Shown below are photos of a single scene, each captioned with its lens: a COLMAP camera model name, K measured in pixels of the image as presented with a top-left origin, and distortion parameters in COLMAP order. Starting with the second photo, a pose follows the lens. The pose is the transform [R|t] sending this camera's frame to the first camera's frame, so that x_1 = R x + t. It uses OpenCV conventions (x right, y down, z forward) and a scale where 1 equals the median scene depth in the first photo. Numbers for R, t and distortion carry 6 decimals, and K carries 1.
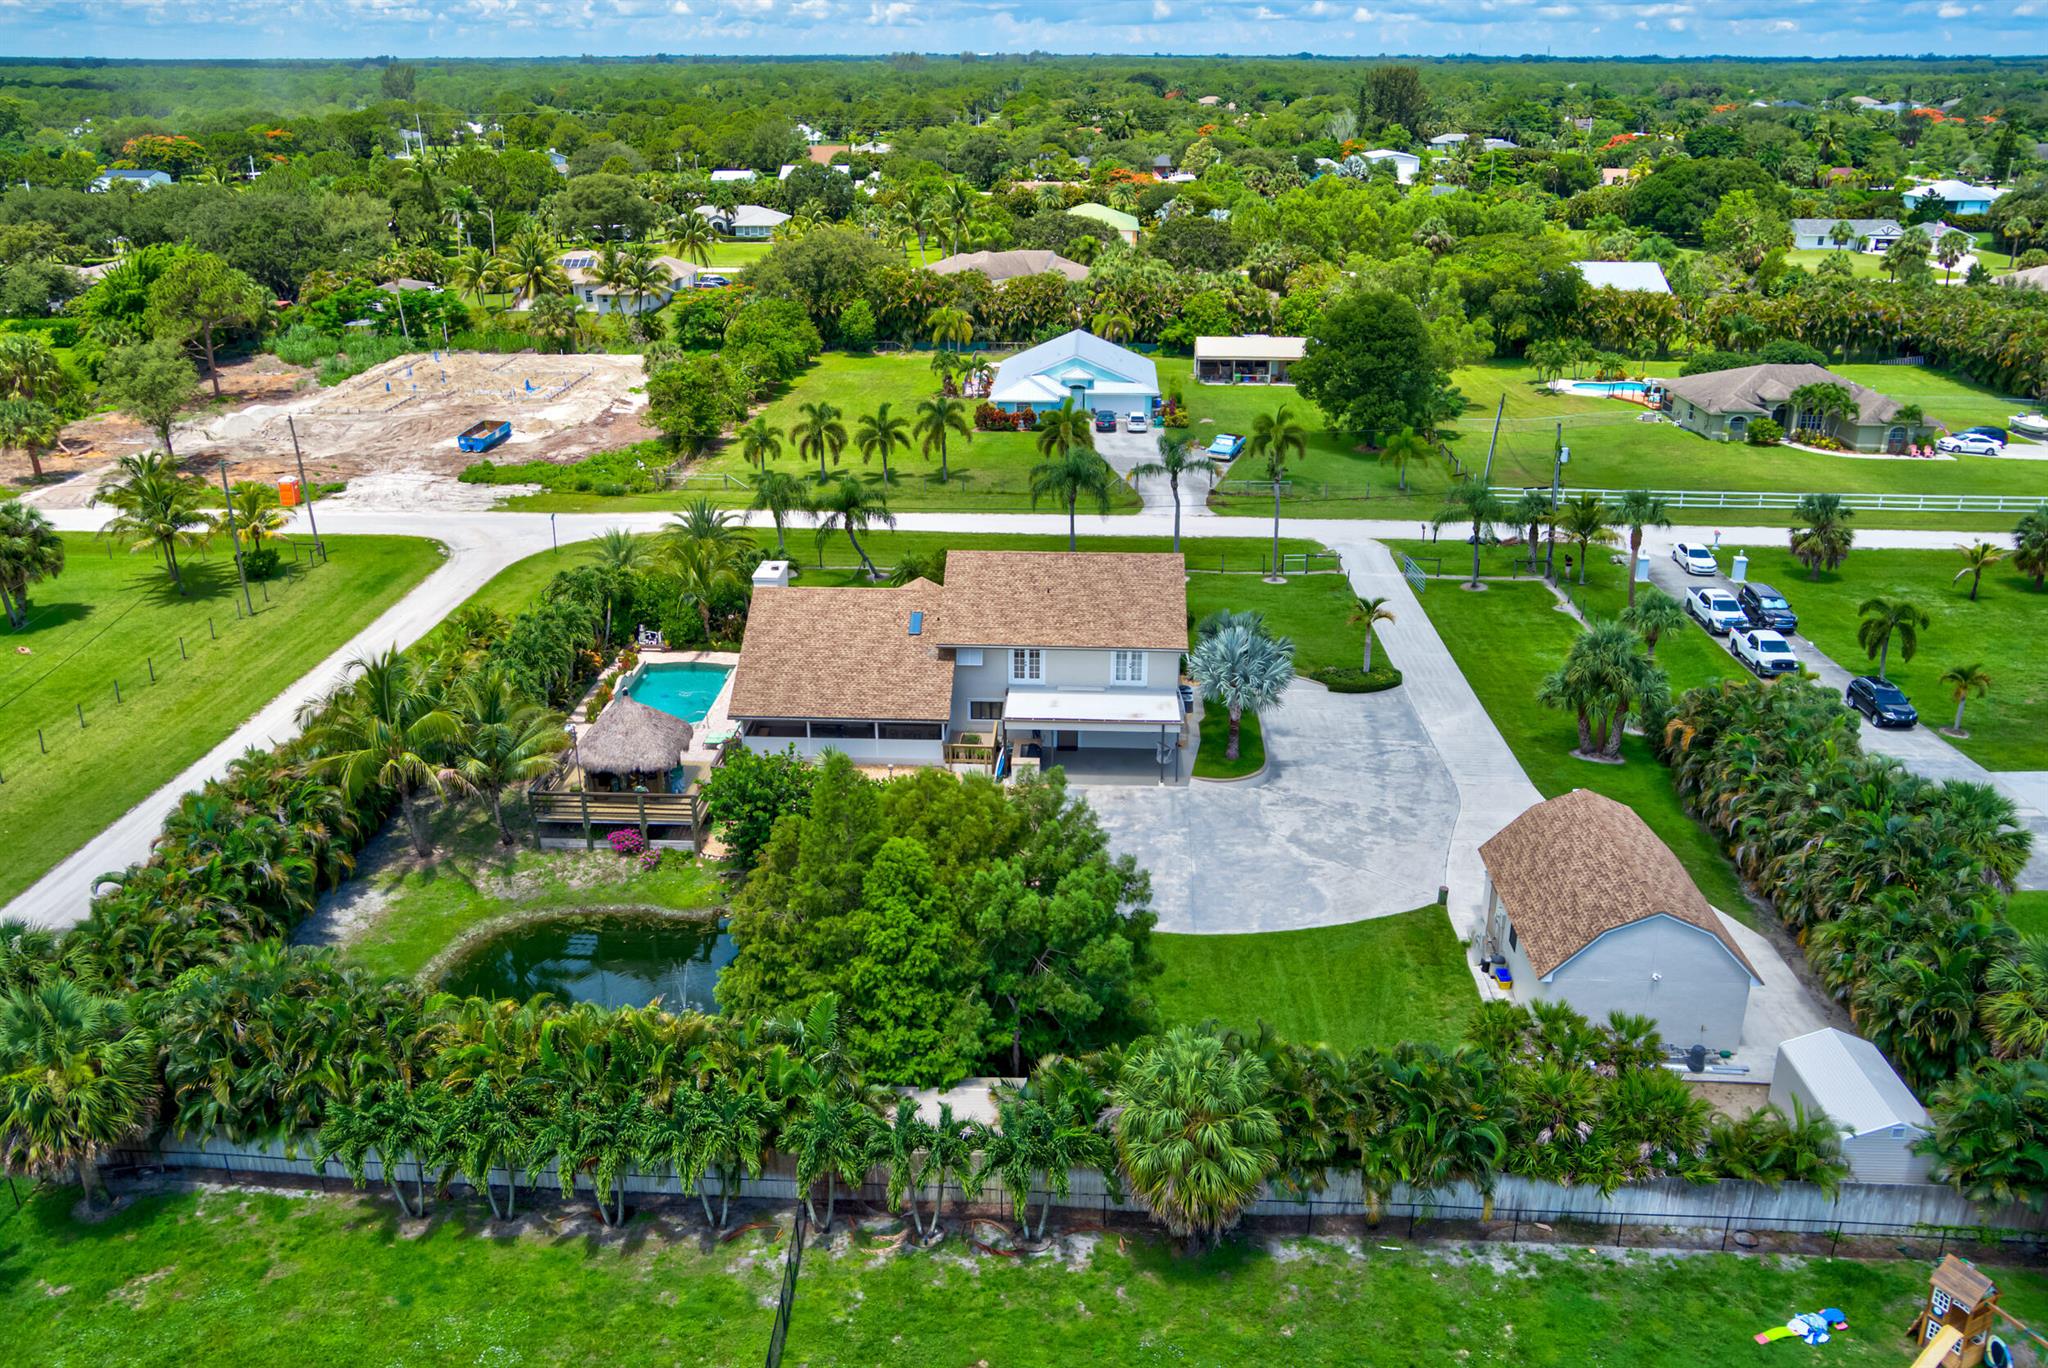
lens RADIAL K [[1638.1, 0, 1026.6], [0, 1638.1, 677.9], [0, 0, 1]] dist [-0.036315, 0.051350]
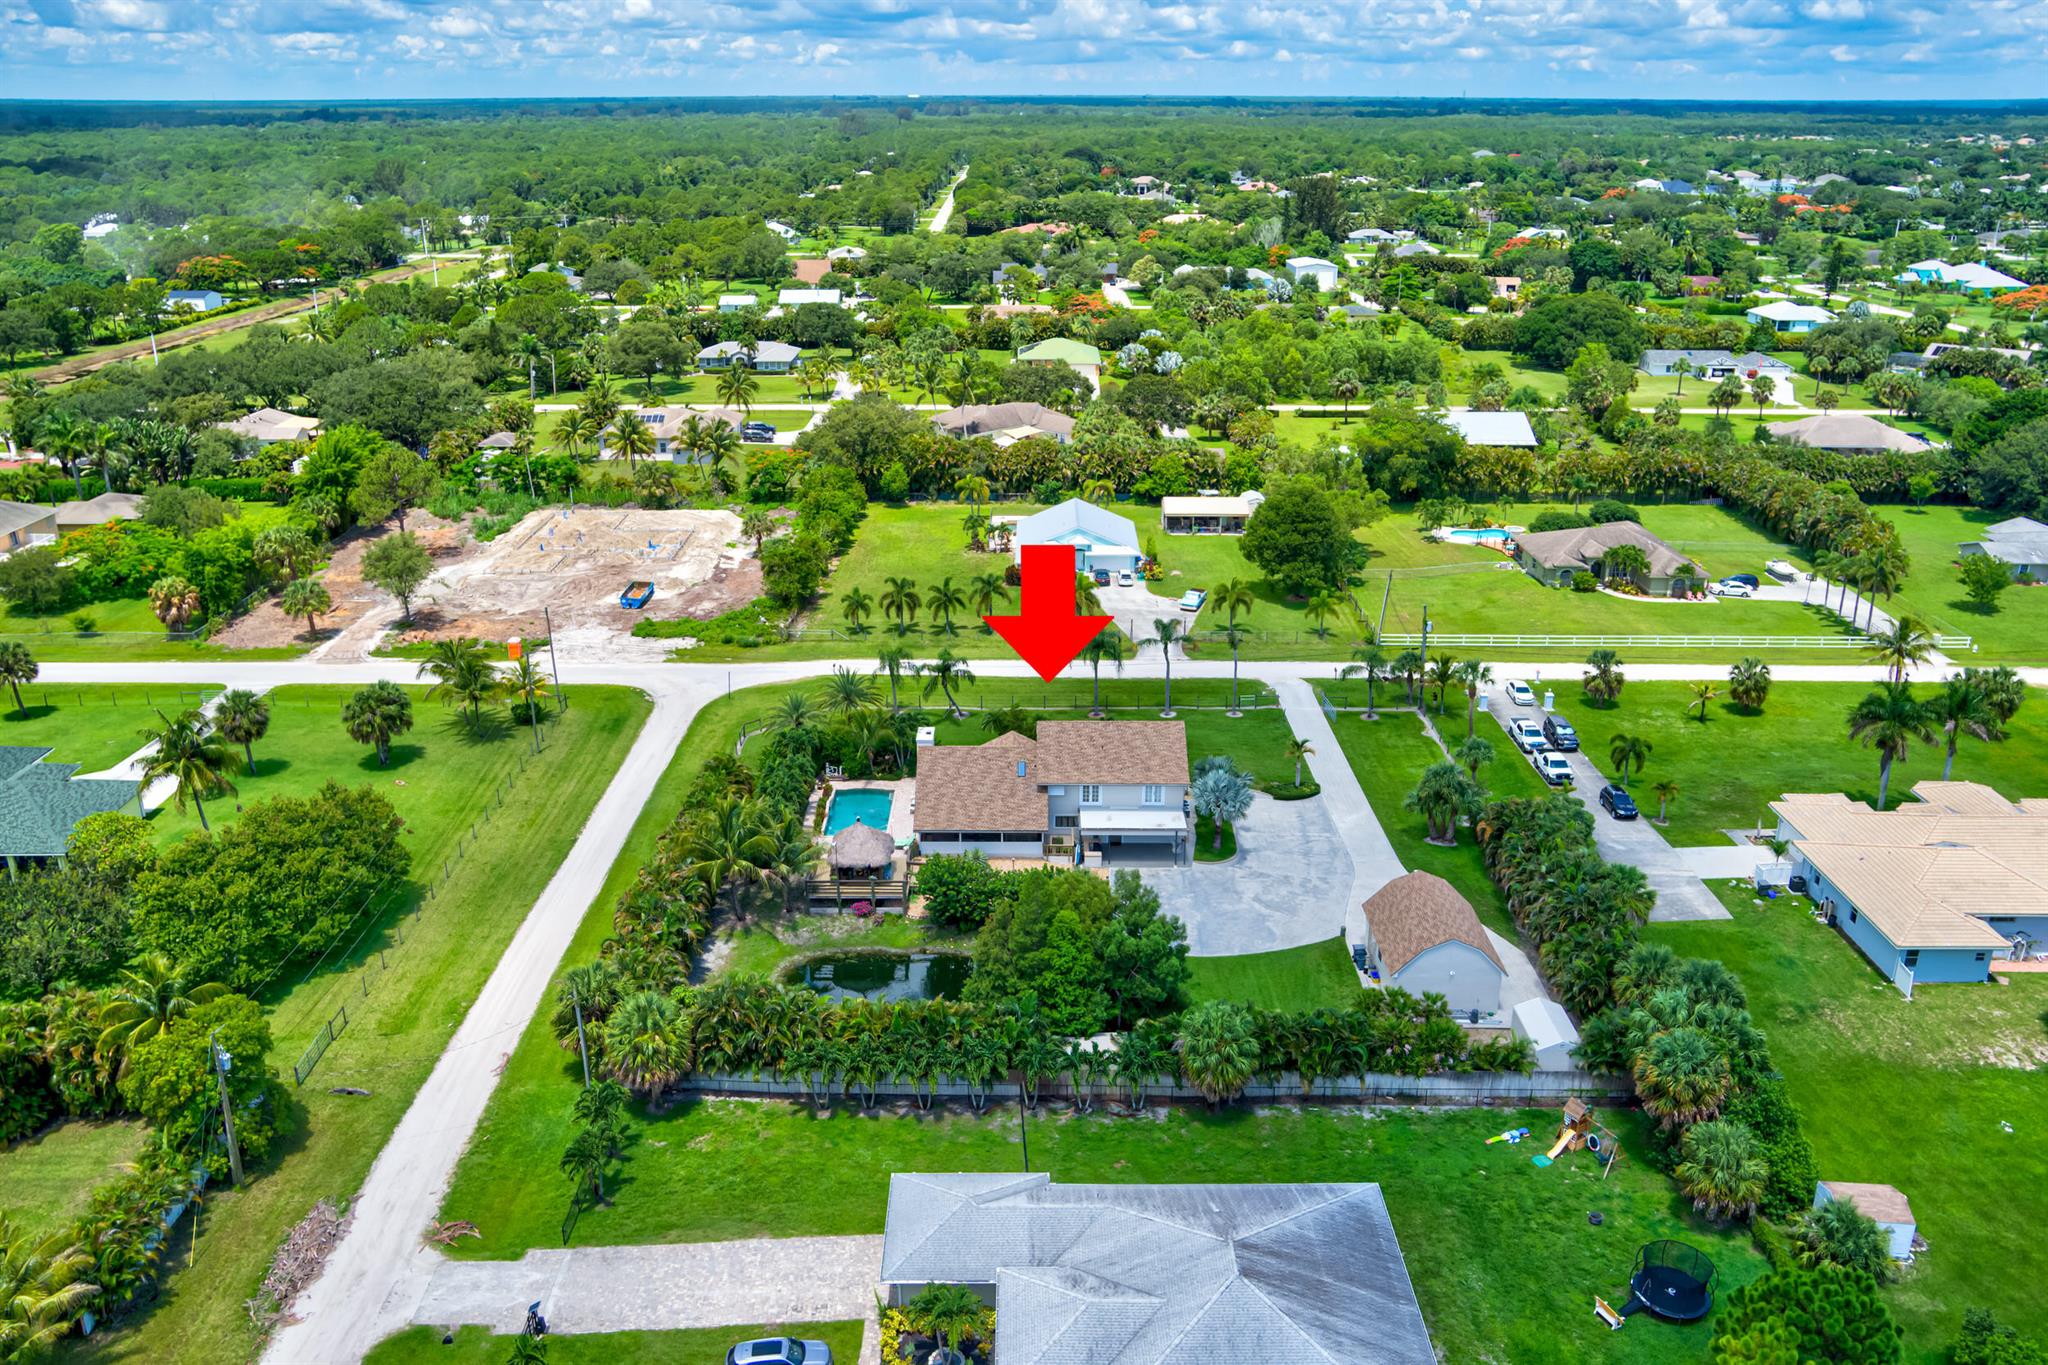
lens RADIAL K [[1638.1, 0, 1017.9], [0, 1638.1, 685.2], [0, 0, 1]] dist [-0.036315, 0.051350]
pose [[0.999278, -0.015832, 0.034548, -0.109835], [0.016269, 0.999791, -0.012405, -0.083961], [-0.034345, 0.012958, 0.999326, -0.543998]]
